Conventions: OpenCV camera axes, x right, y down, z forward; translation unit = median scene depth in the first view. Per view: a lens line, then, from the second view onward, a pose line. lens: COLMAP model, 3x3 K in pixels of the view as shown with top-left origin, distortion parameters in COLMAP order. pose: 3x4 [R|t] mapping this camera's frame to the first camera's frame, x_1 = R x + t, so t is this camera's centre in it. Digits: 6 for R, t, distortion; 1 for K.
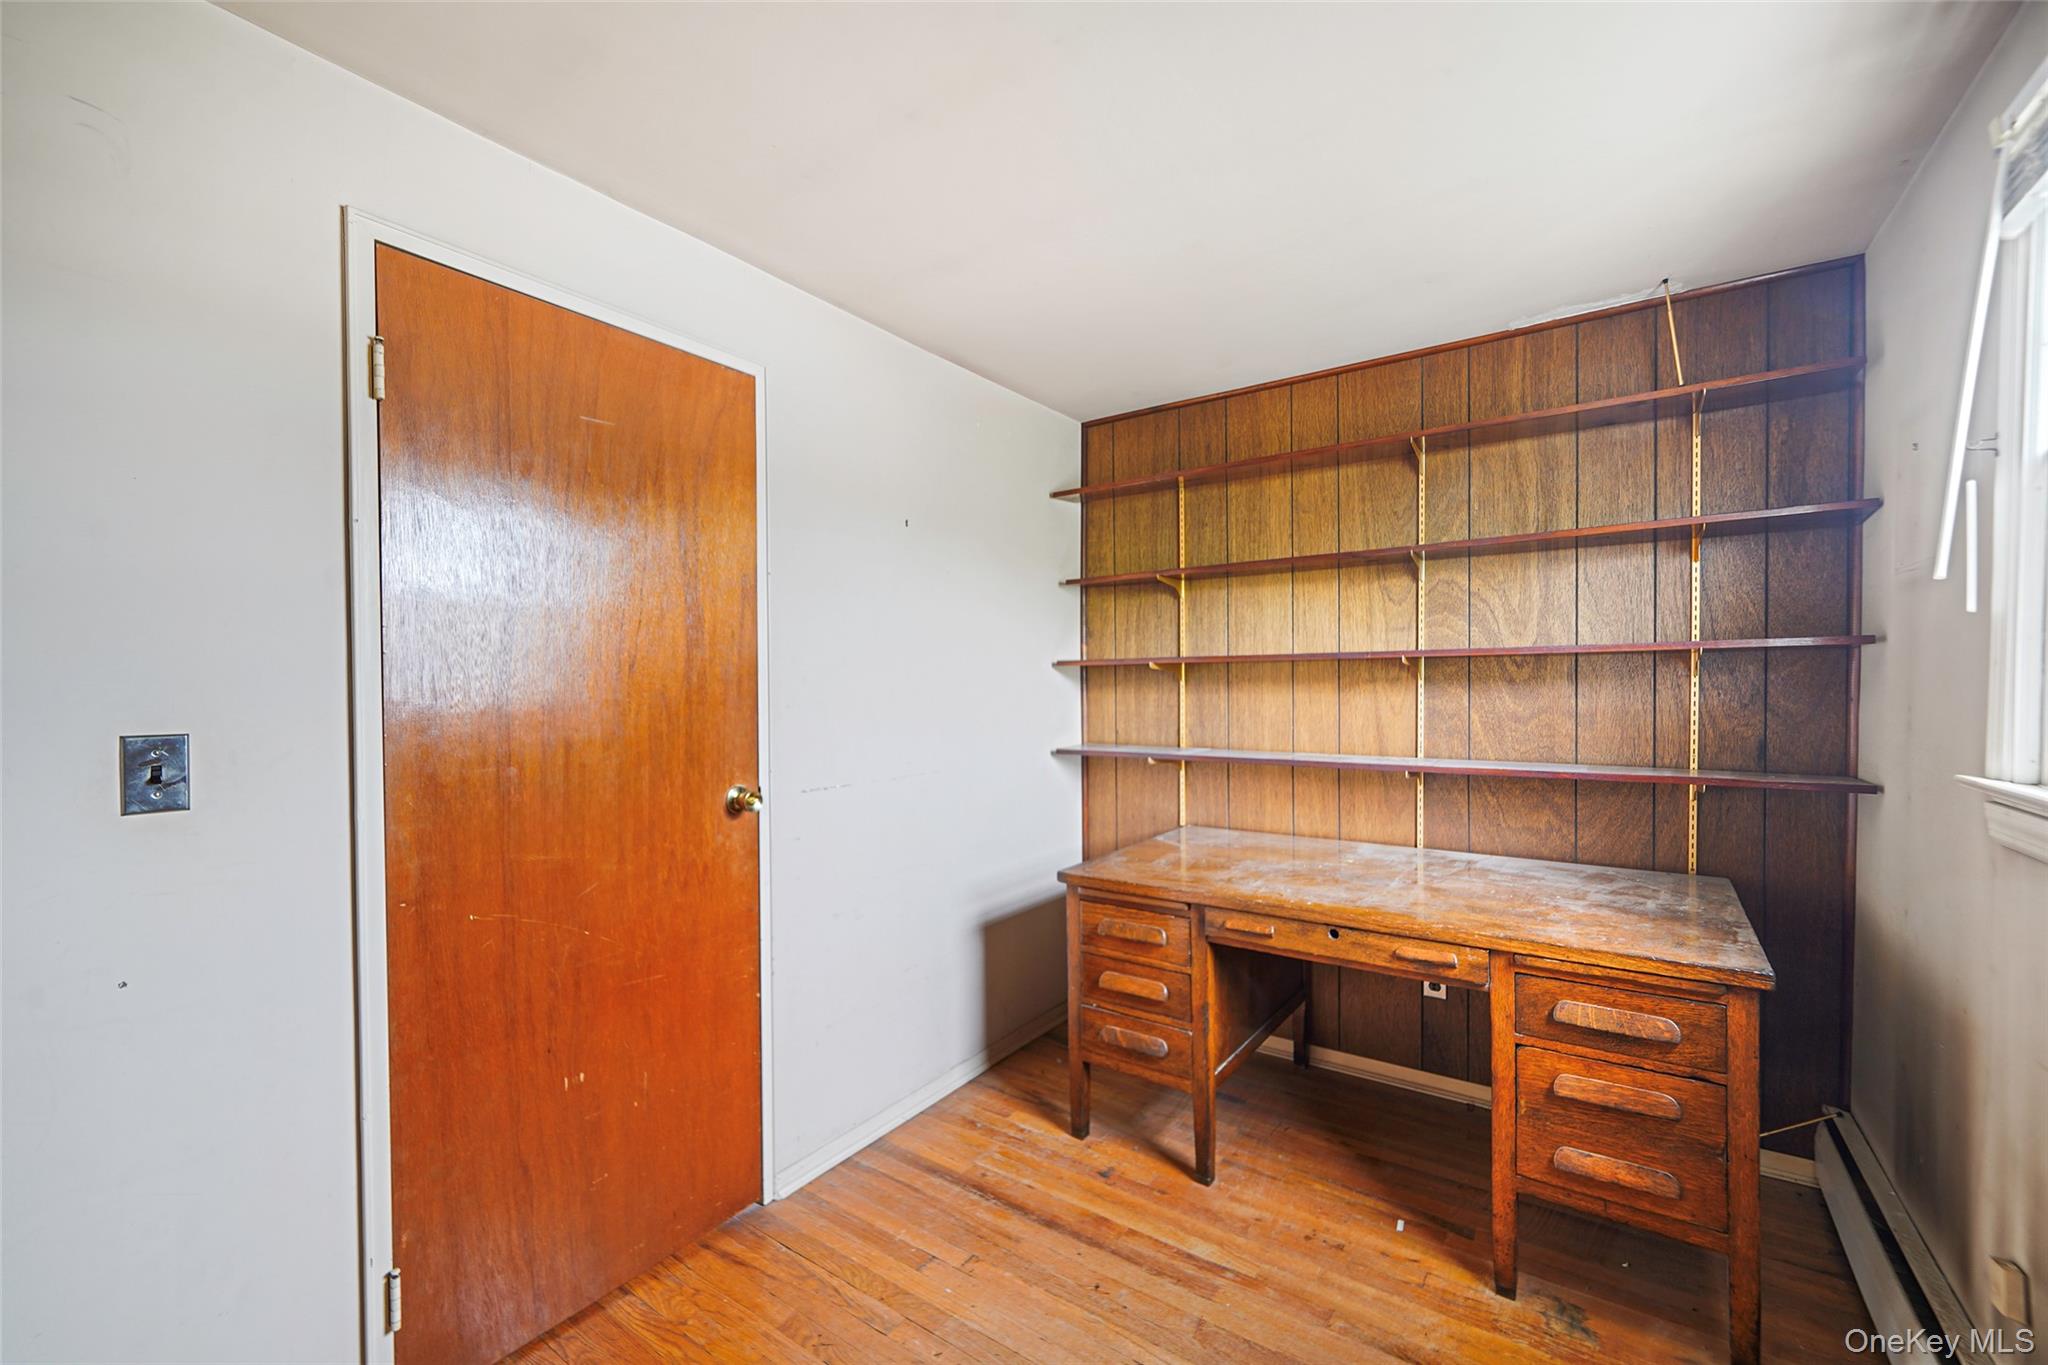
lens RADIAL K [[839.0, 0, 1017.9], [0, 839.0, 687.3], [0, 0, 1]] dist [-0.001680, 0.000708]
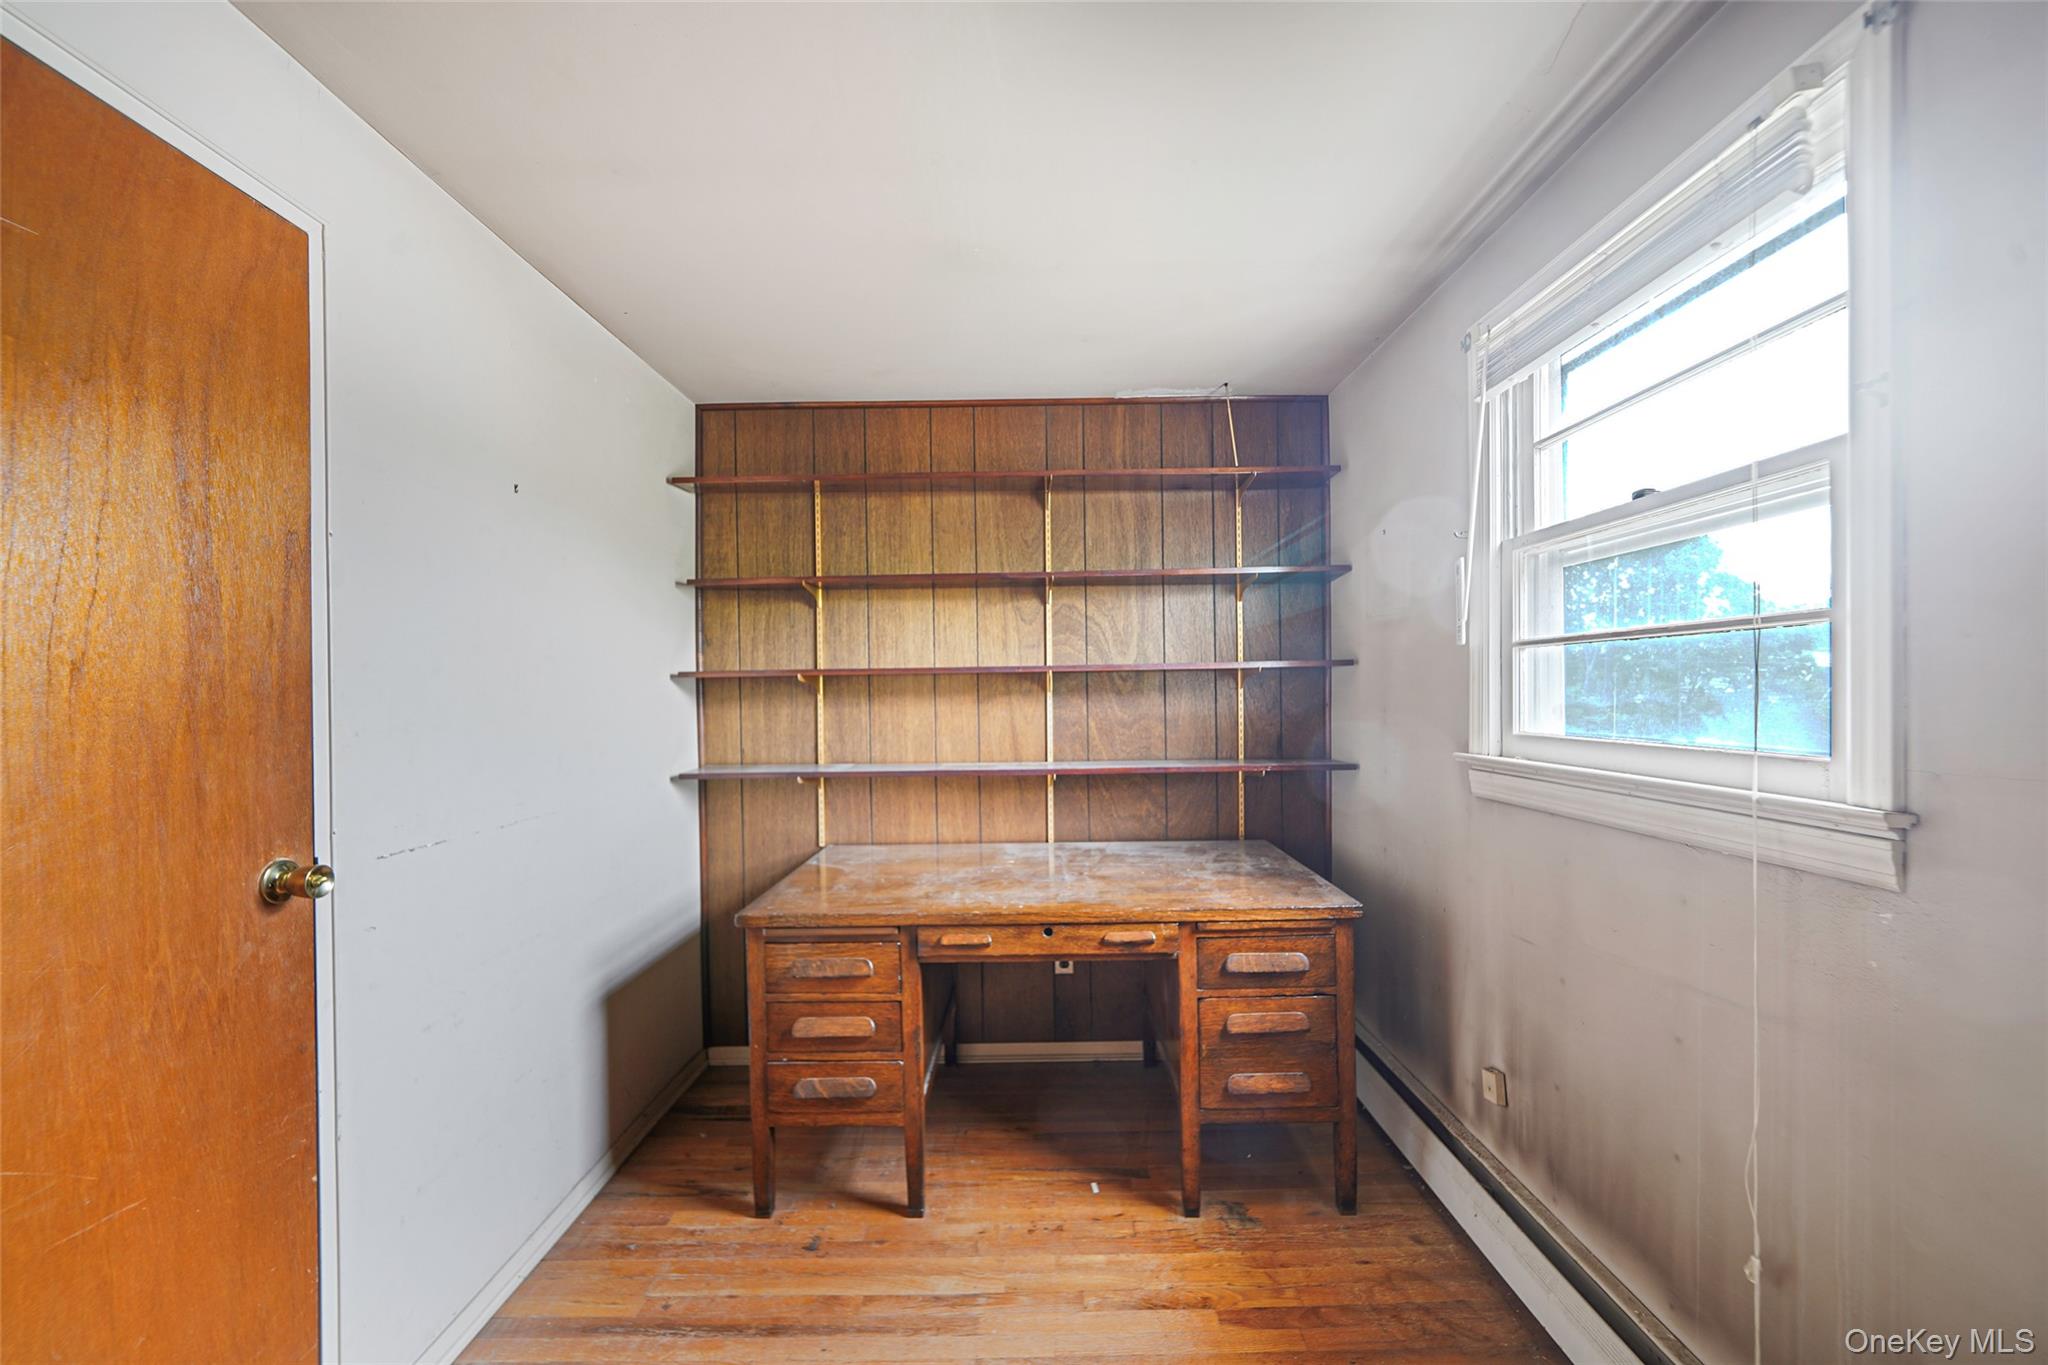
lens RADIAL K [[817.2, 0, 1027.0], [0, 817.2, 688.5], [0, 0, 1]] dist [-0.006033, 0.002297]
pose [[0.816451, -0.000347, 0.577415, -0.213857], [0.010058, 0.999857, -0.013621, 0.000847], [-0.577327, 0.016928, 0.816337, 0.153123]]
